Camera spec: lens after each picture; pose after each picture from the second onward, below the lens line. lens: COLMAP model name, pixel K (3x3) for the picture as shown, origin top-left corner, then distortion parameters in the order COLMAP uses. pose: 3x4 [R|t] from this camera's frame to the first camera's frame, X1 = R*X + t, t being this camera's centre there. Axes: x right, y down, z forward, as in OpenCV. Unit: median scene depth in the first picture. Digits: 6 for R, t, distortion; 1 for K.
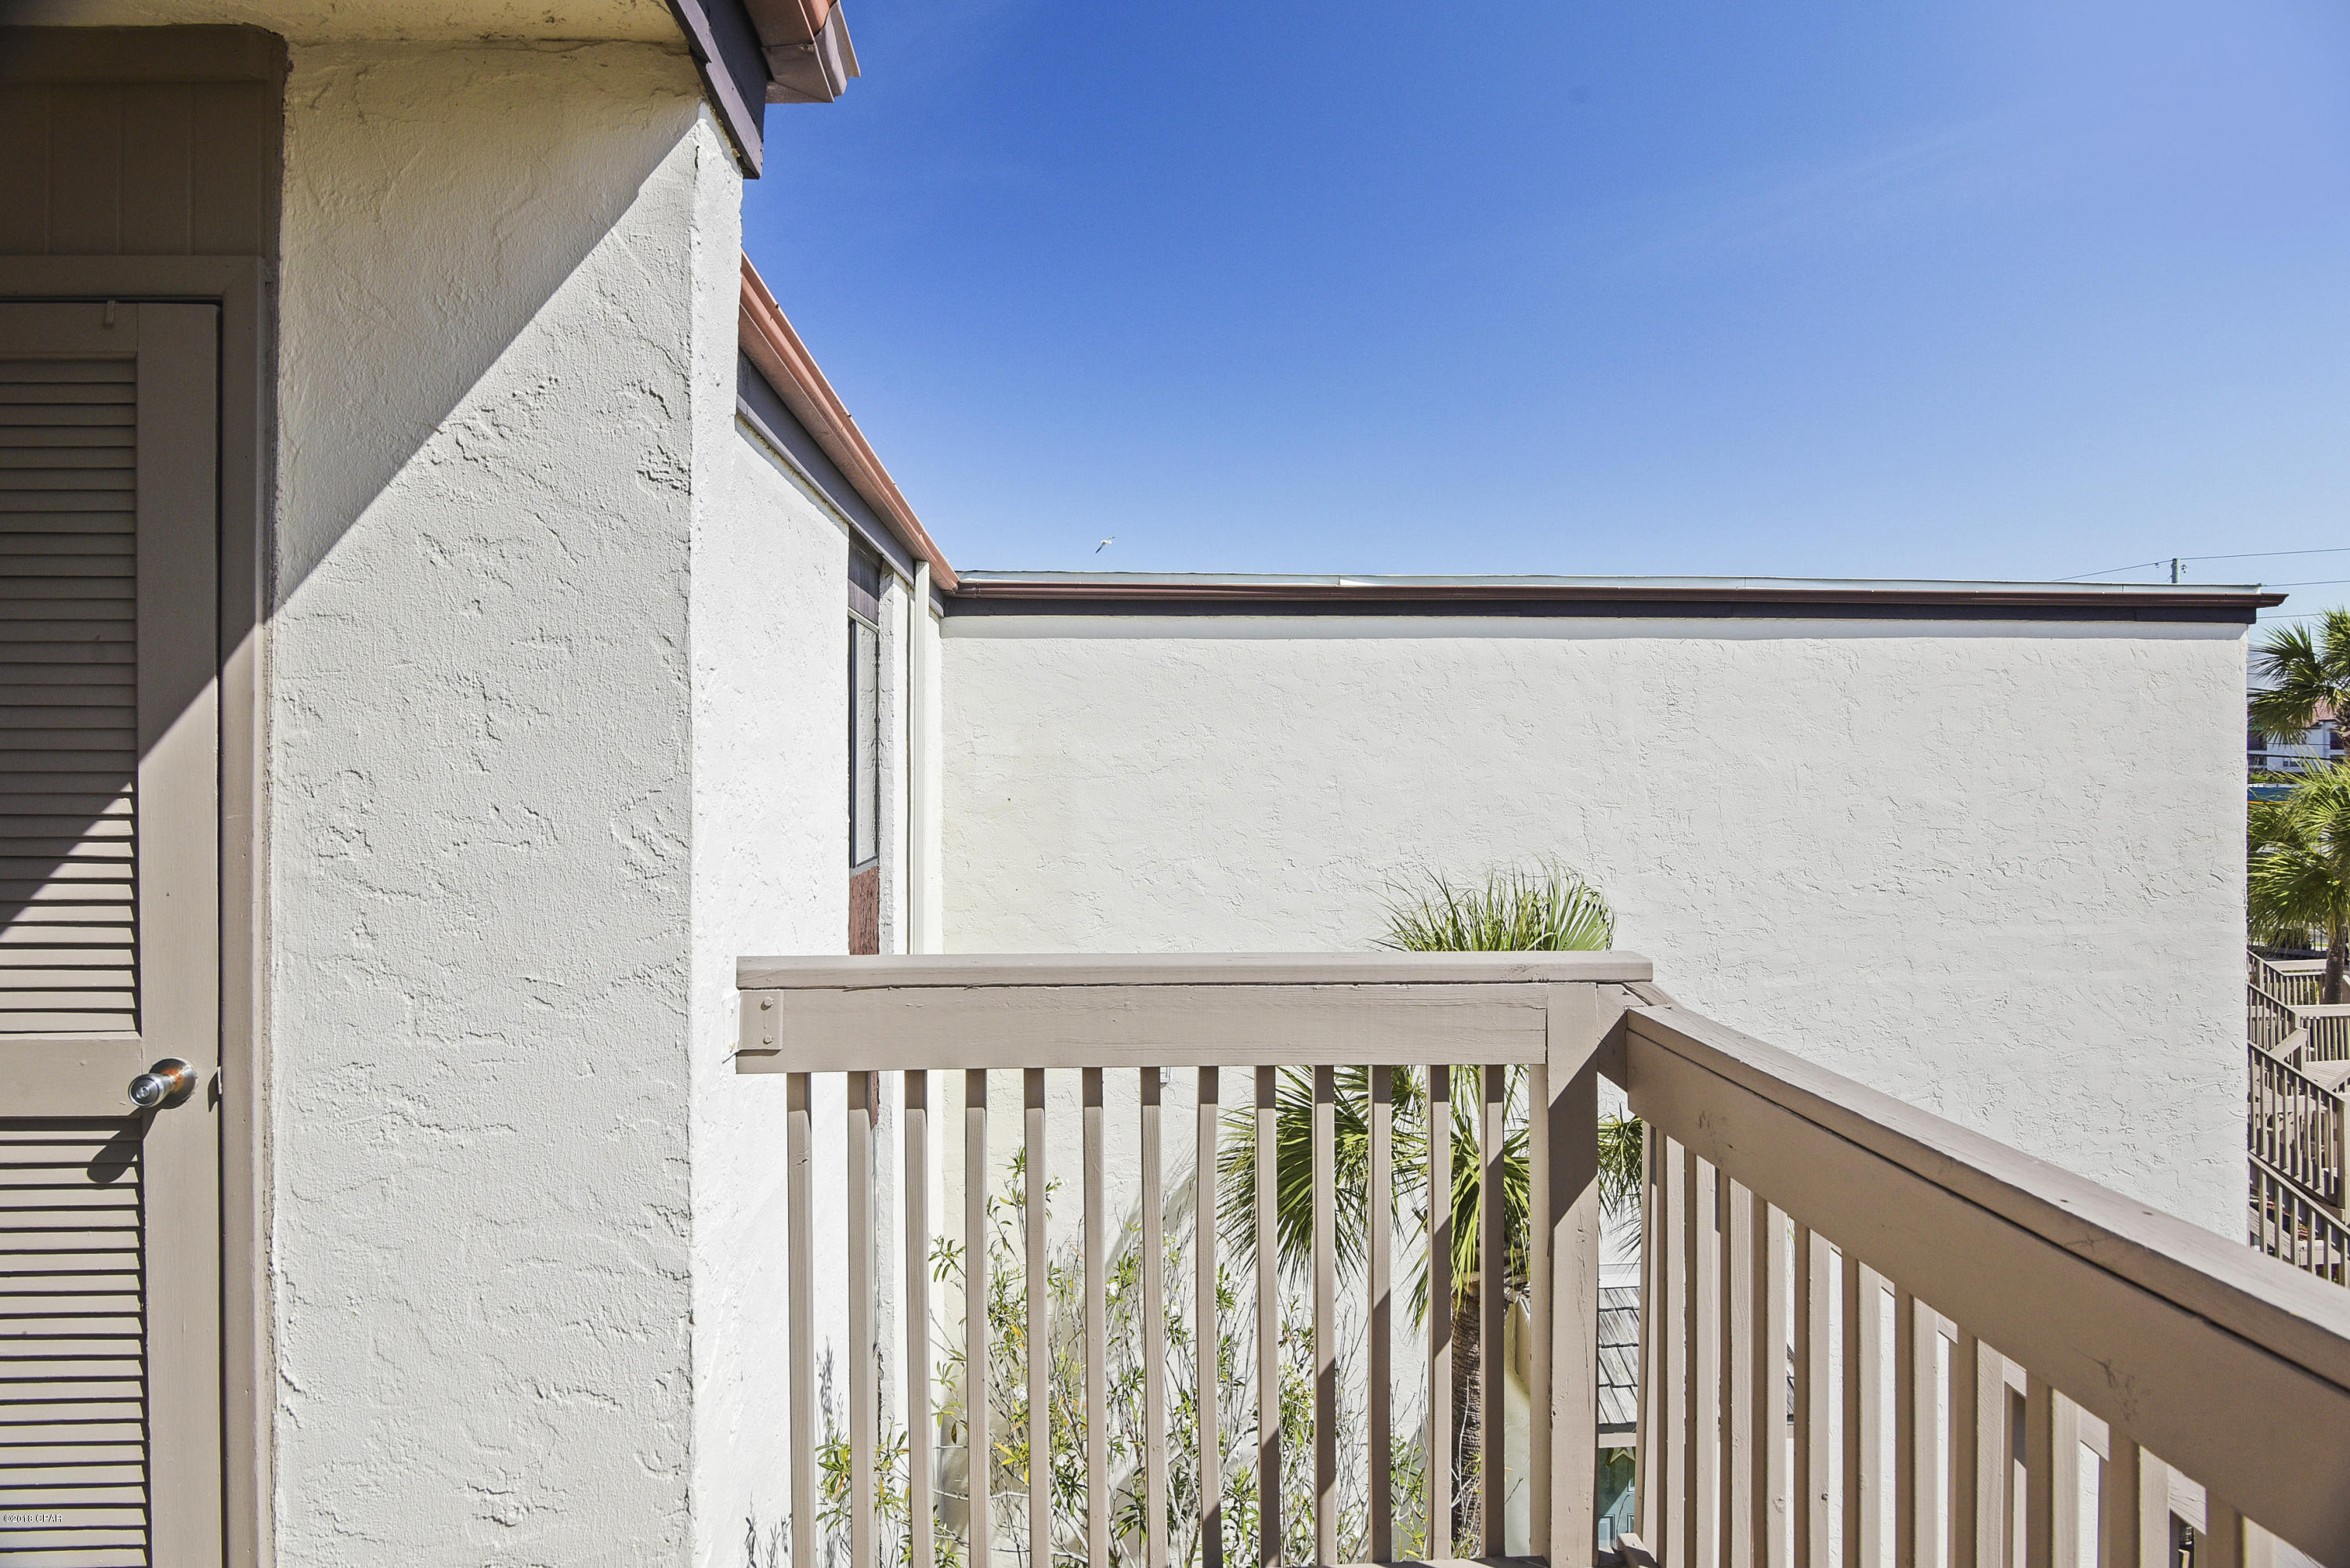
lens RADIAL K [[1180.6, 0, 1172.1], [0, 1180.6, 767.4], [0, 0, 1]] dist [-0.004945, -0.001058]
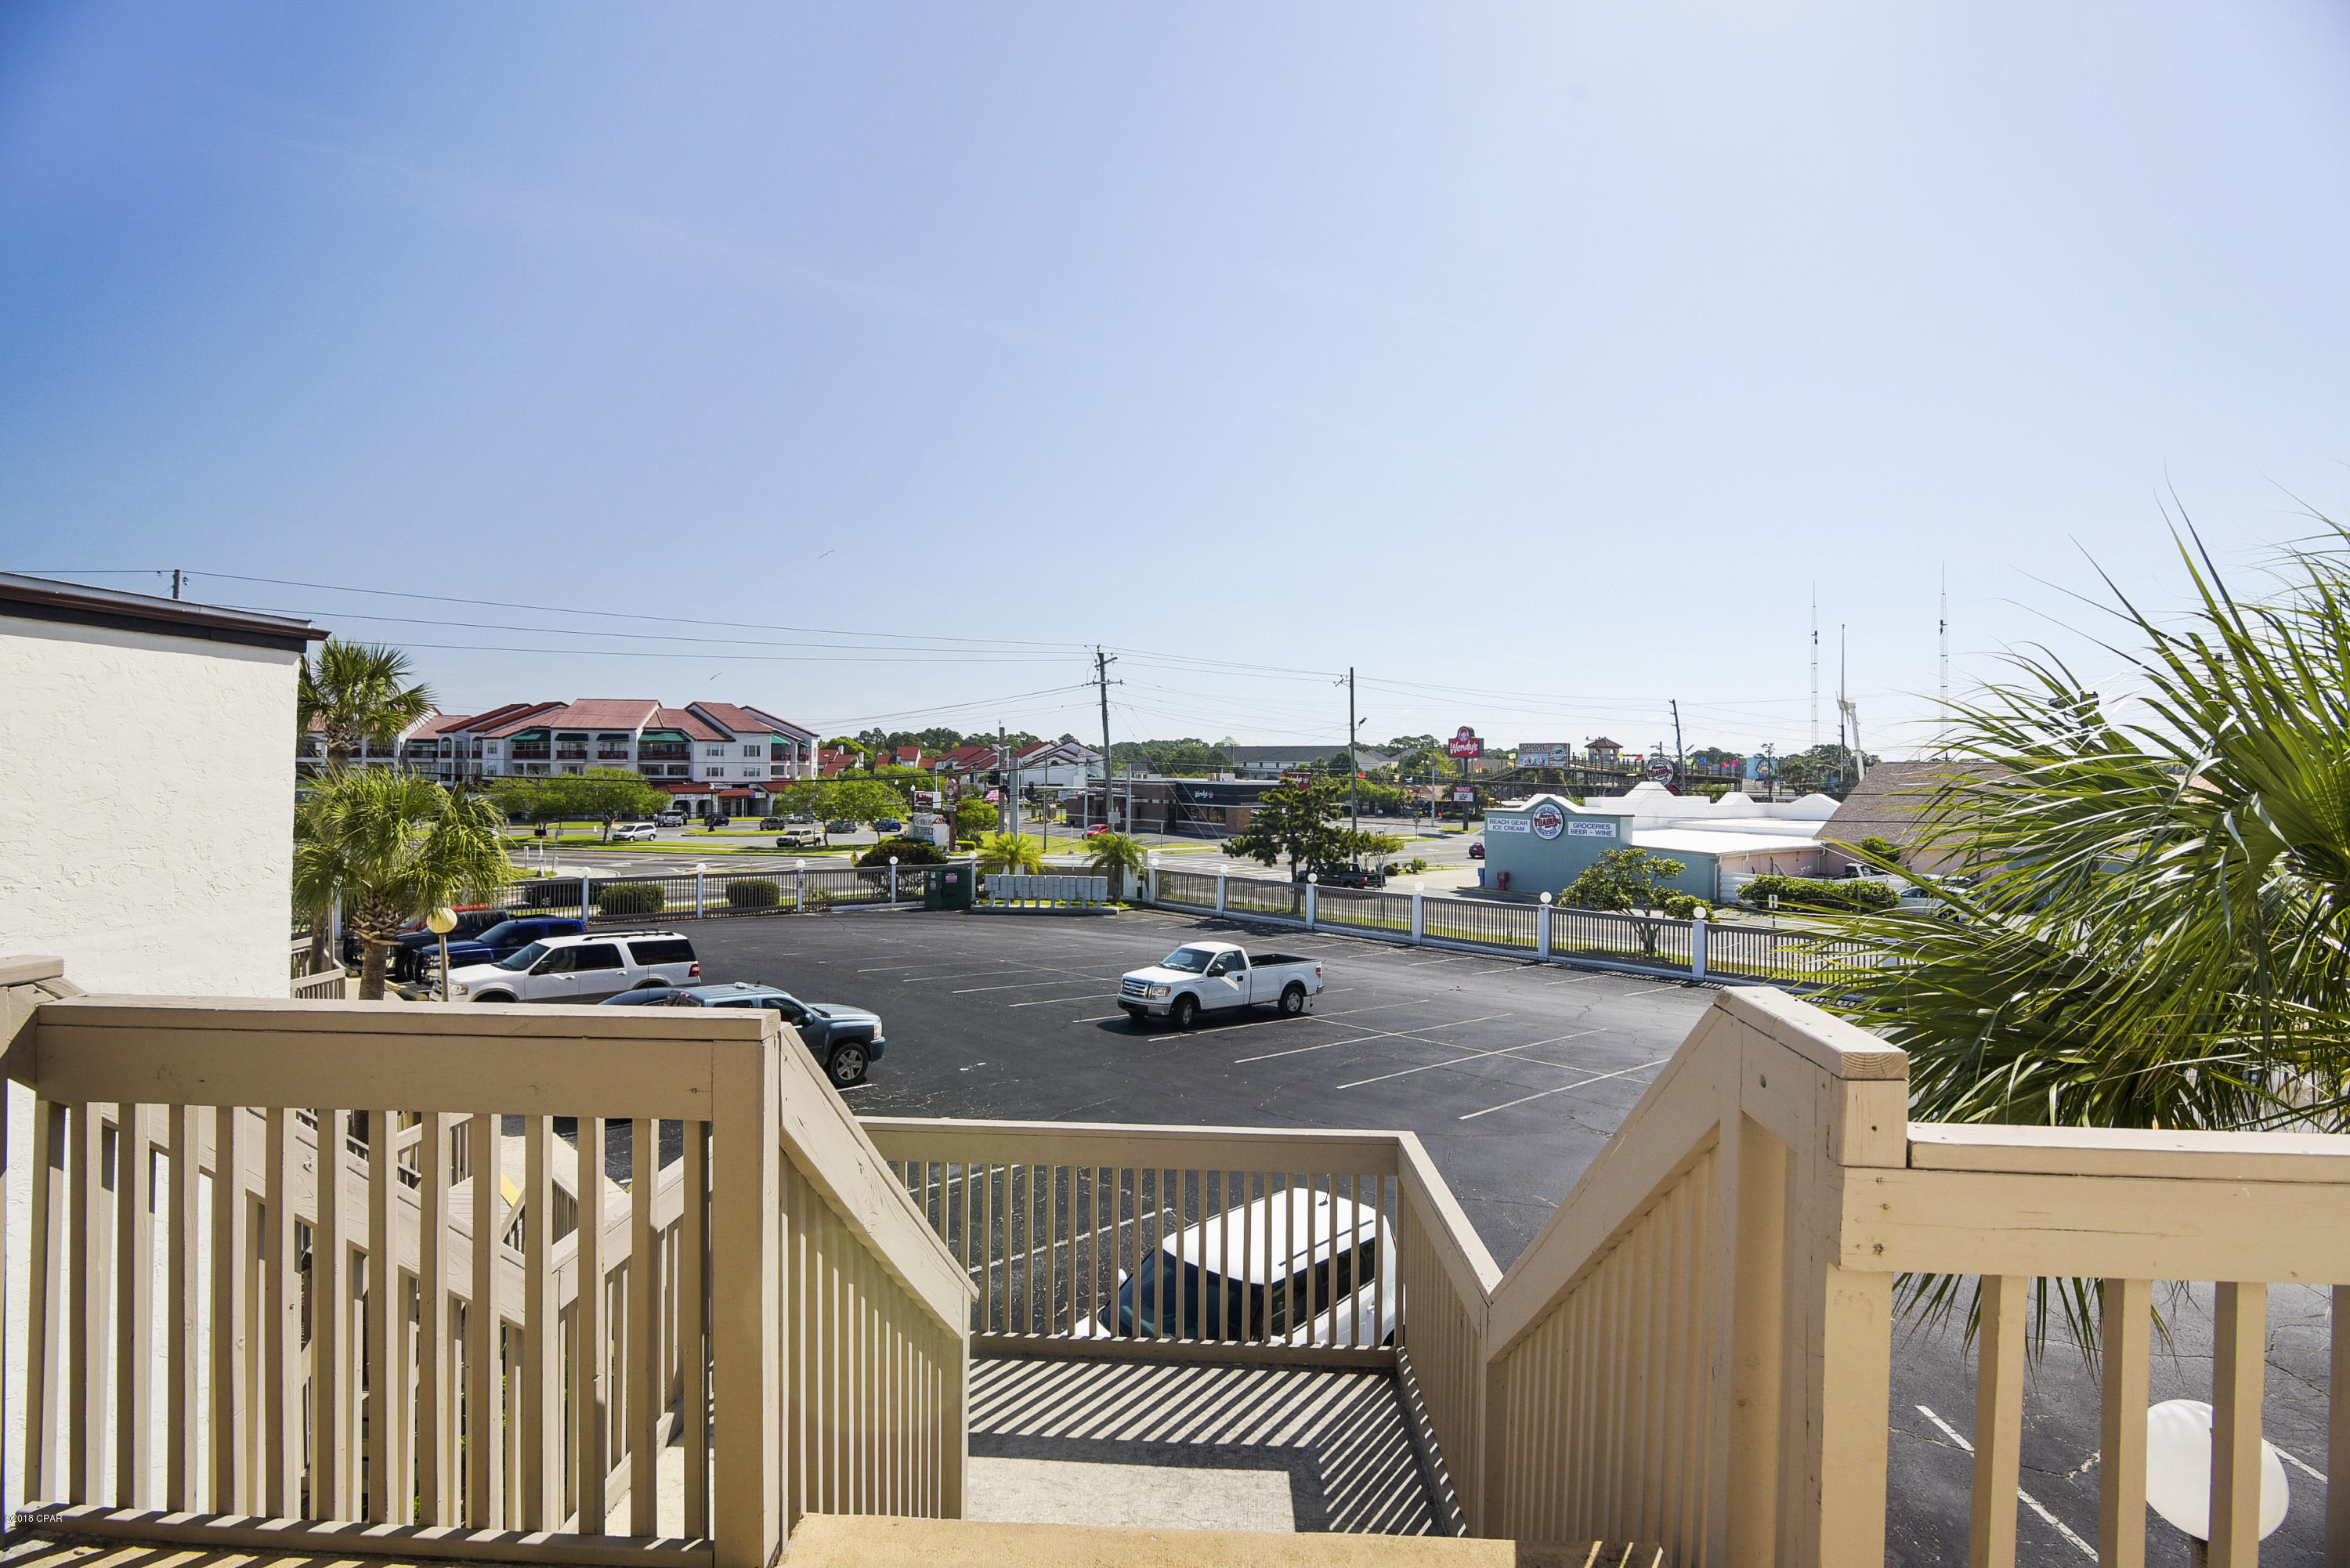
lens RADIAL K [[1180.6, 0, 1172.1], [0, 1180.6, 767.4], [0, 0, 1]] dist [-0.004945, -0.001058]
pose [[0.147001, 0.001053, 0.989136, -0.121226], [0.003123, 0.999994, -0.001529, -0.001667], [-0.989131, 0.003314, 0.146997, -0.040880]]
